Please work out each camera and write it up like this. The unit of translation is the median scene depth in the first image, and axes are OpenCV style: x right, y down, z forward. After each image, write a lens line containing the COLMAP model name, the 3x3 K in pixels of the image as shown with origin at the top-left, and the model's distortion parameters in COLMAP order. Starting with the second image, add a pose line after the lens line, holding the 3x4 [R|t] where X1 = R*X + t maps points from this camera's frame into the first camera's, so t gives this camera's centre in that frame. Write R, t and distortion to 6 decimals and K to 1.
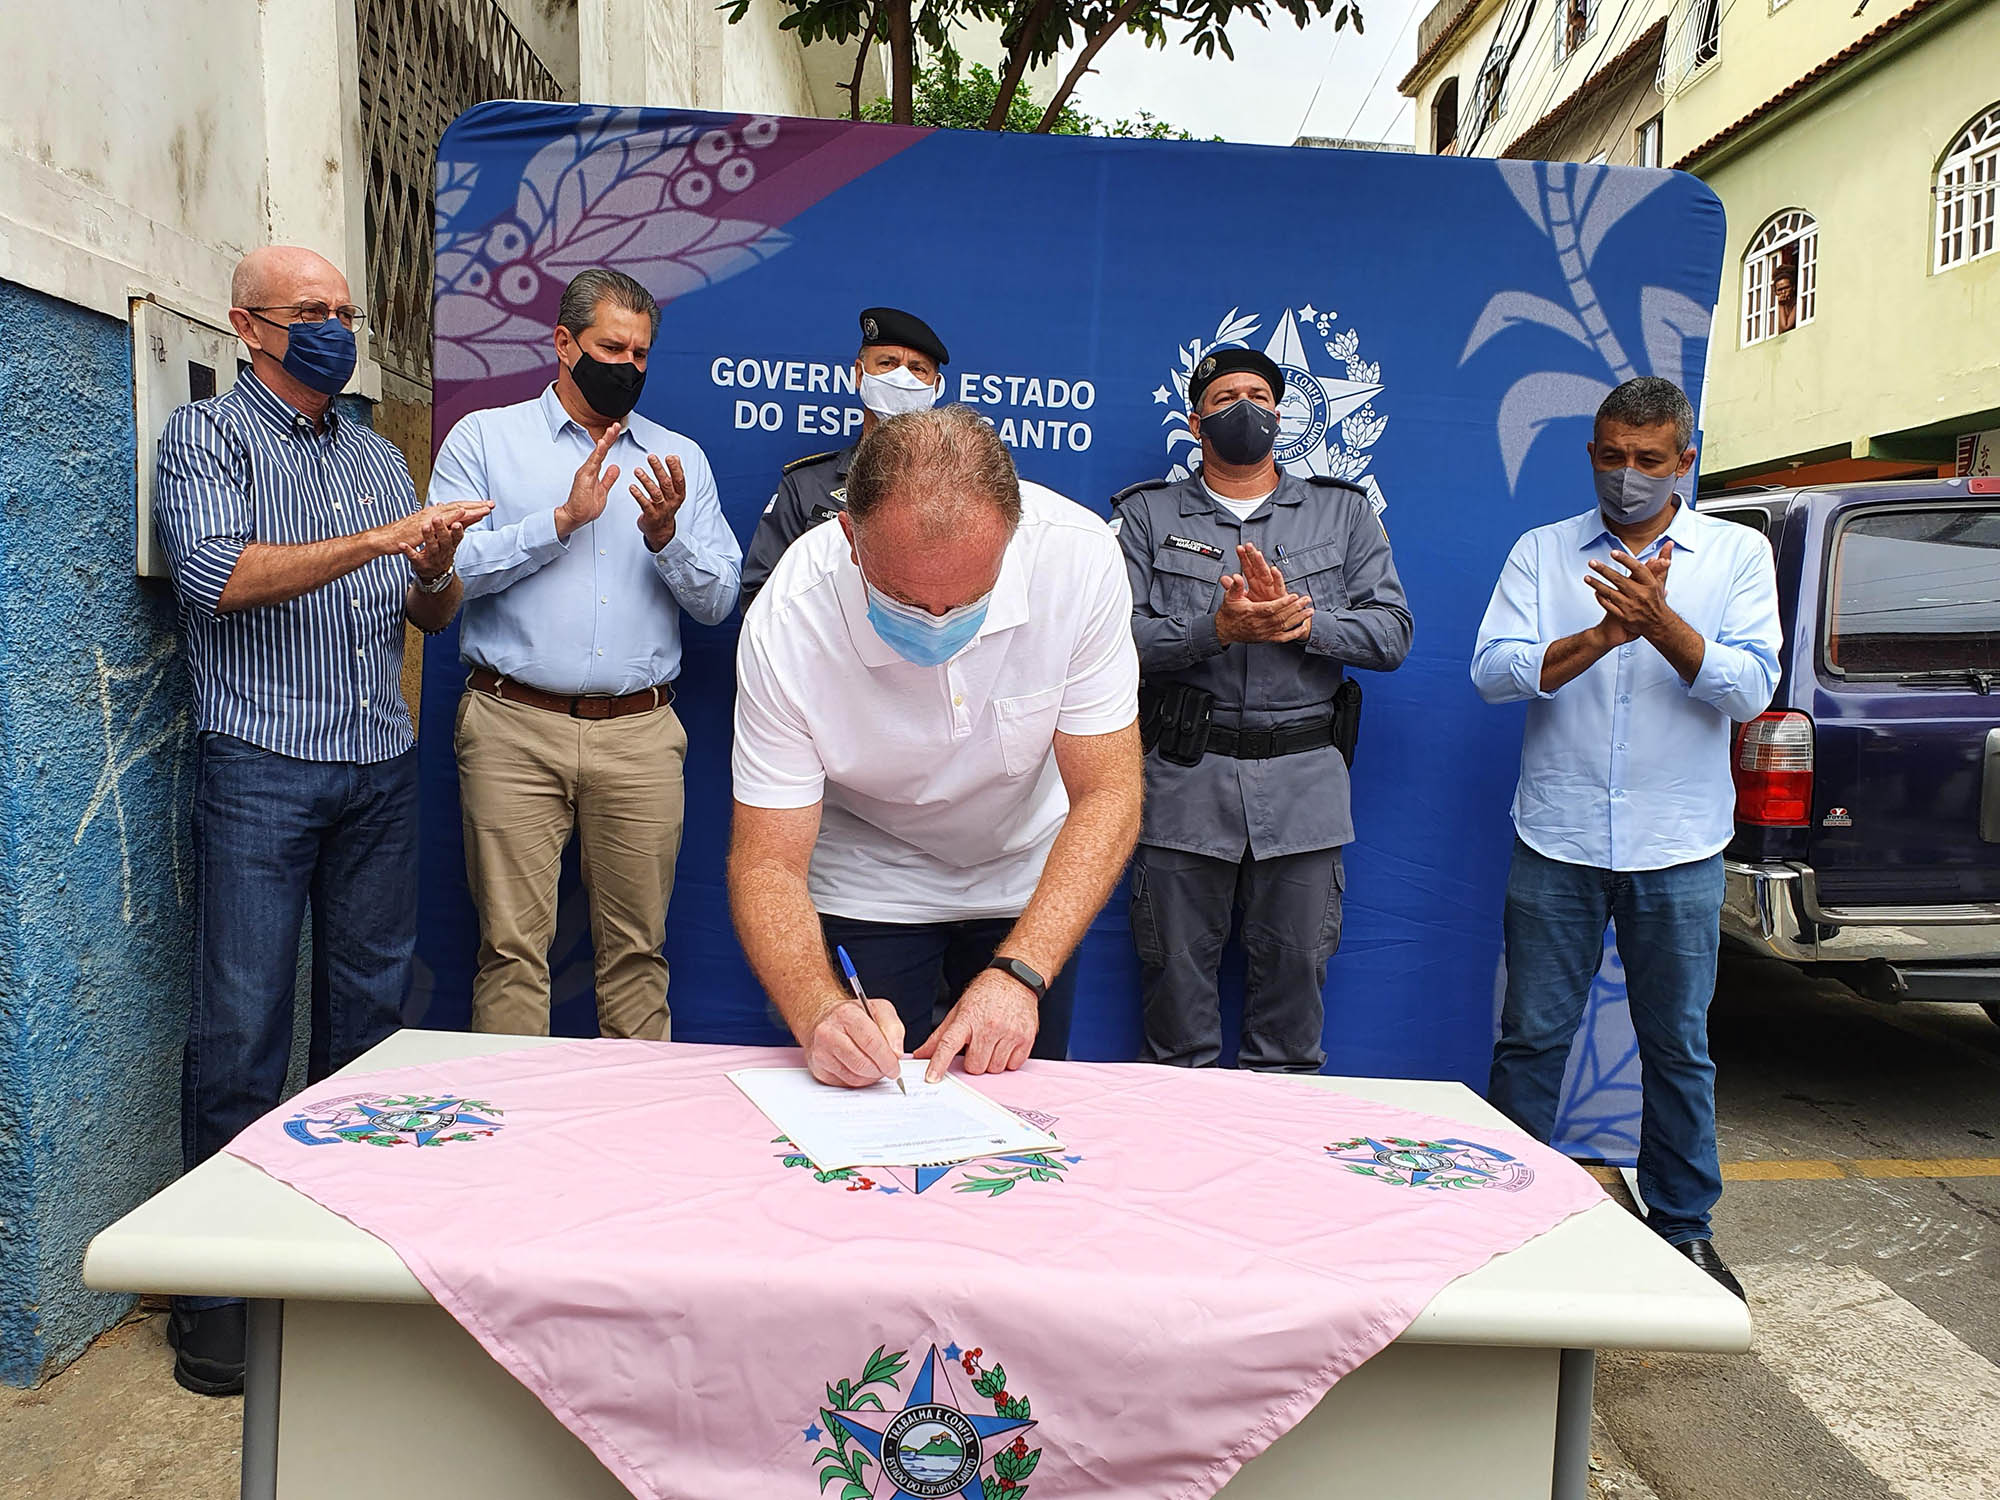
lens RADIAL K [[1671.9, 0, 989.0], [0, 1671.9, 739.4], [0, 0, 1]] dist [0.031716, -0.021654]
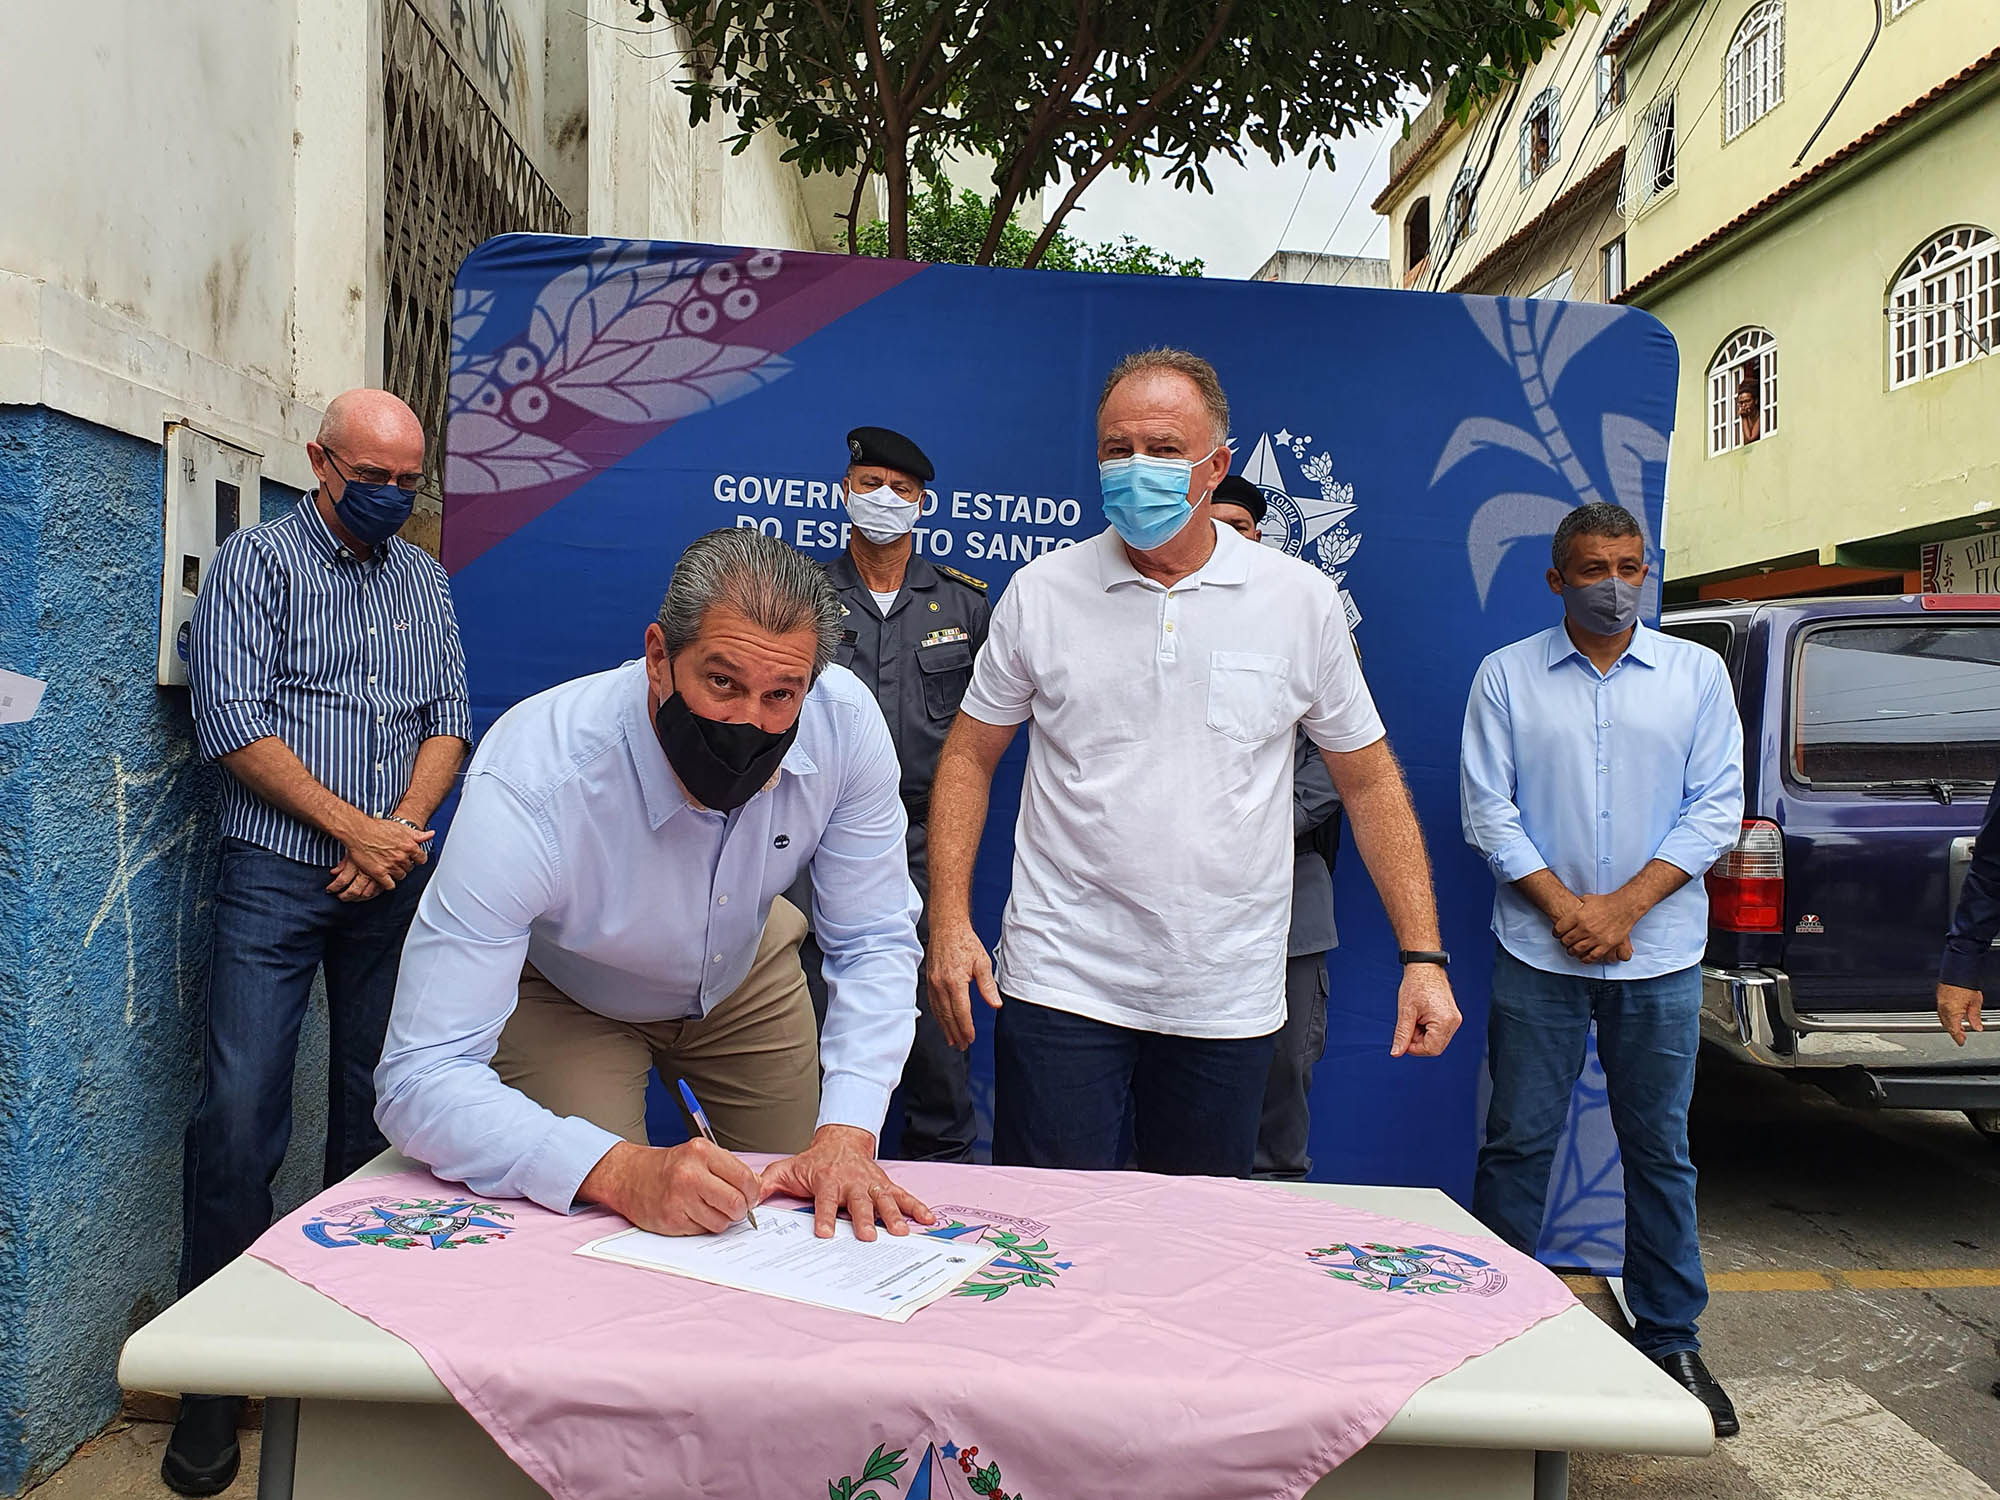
lens RADIAL K [[1671.9, 0, 988.4], [0, 1671.9, 697.6], [0, 0, 1]] dist [0.031716, -0.021654]
pose [[0.999947, 0.005194, 0.008931, -0.003282], [-0.004451, 0.996675, -0.081352, -0.005914], [-0.009324, 0.081308, 0.996645, -0.027468]]
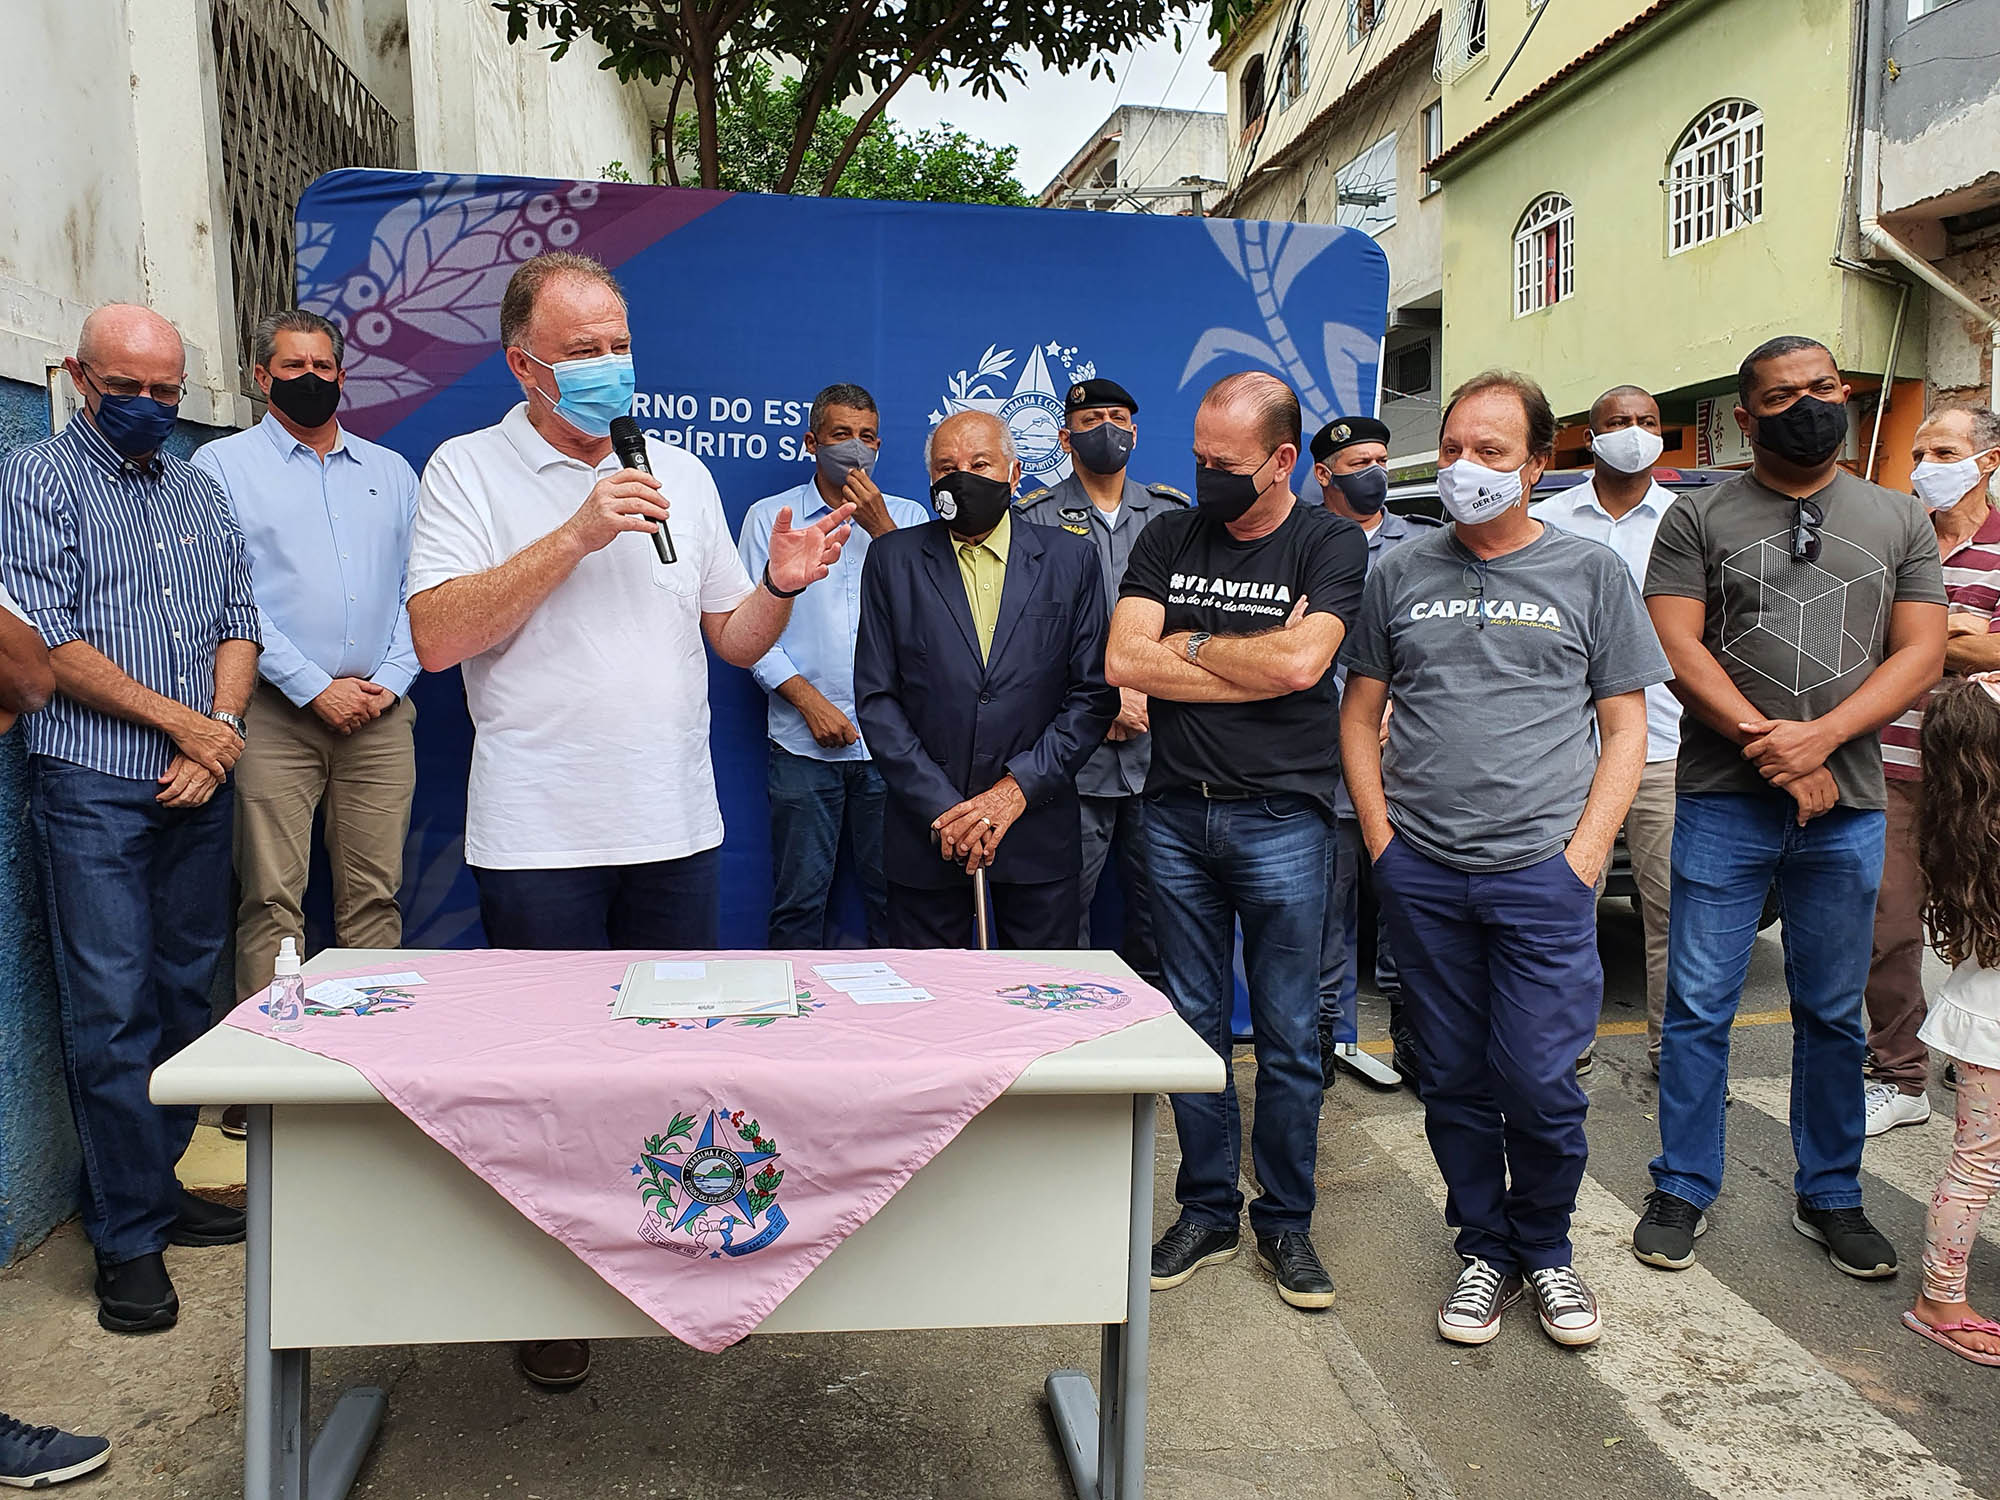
lens RADIAL K [[1671.9, 0, 1031.4], [0, 1671.9, 733.6], [0, 0, 1]] dist [0.031716, -0.021654]
pose [[0.993788, -0.032371, 0.106479, 0.037786], [0.029613, 0.999186, 0.027387, -0.010265], [-0.107279, -0.024064, 0.993938, -0.207127]]
